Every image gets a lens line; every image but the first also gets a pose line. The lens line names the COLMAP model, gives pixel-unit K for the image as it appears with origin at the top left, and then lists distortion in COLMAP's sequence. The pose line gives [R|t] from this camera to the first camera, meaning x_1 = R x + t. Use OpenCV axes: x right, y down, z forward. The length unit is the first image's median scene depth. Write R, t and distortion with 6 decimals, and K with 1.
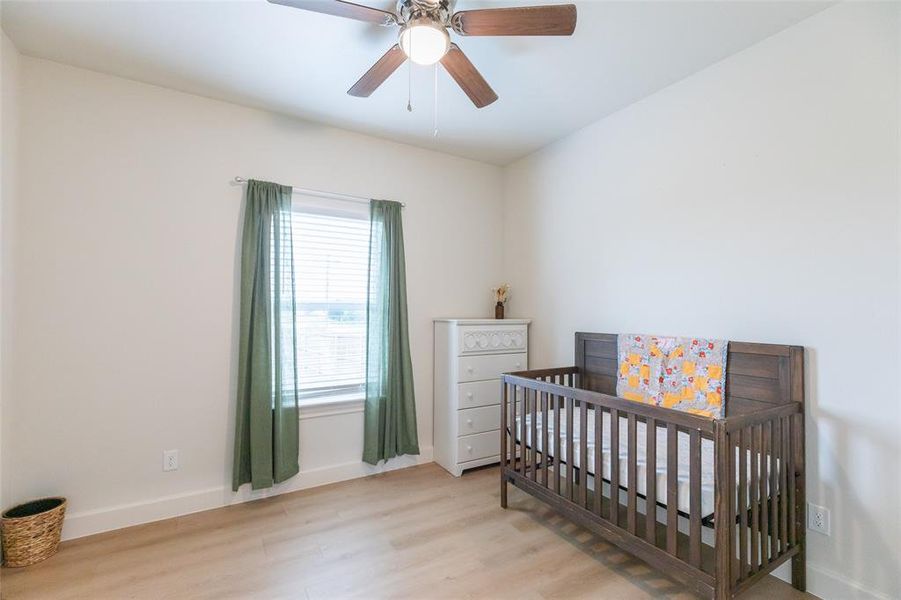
lens RADIAL K [[403.1, 0, 450.4], [0, 403.1, 305.4], [0, 0, 1]] dist [0.002847, 0.000047]
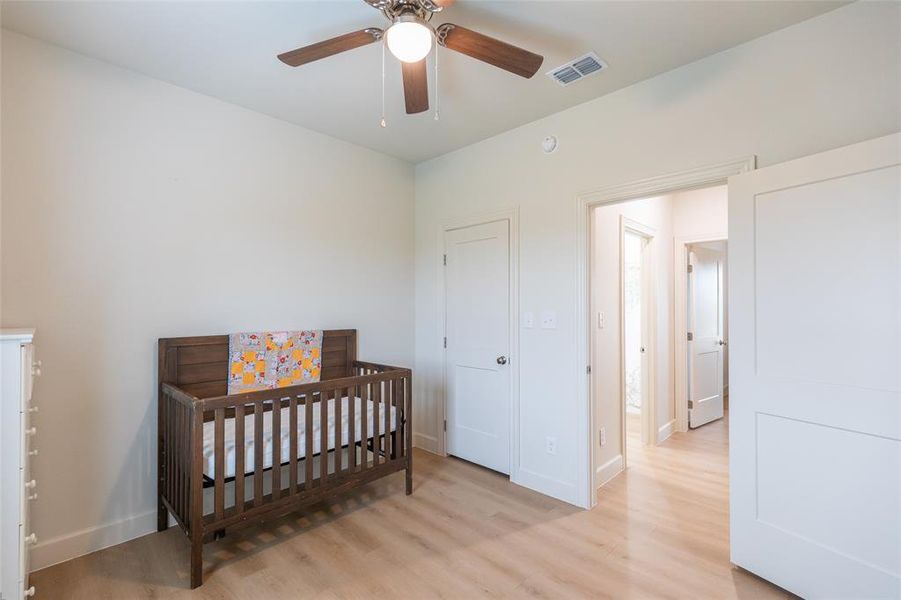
lens RADIAL K [[403.1, 0, 450.4], [0, 403.1, 305.4], [0, 0, 1]] dist [0.002847, 0.000047]
pose [[-0.262853, 0.002315, 0.964833, -0.754814], [-0.009605, 0.999941, -0.005015, 0.000525], [-0.964788, -0.010585, -0.262815, 0.841077]]
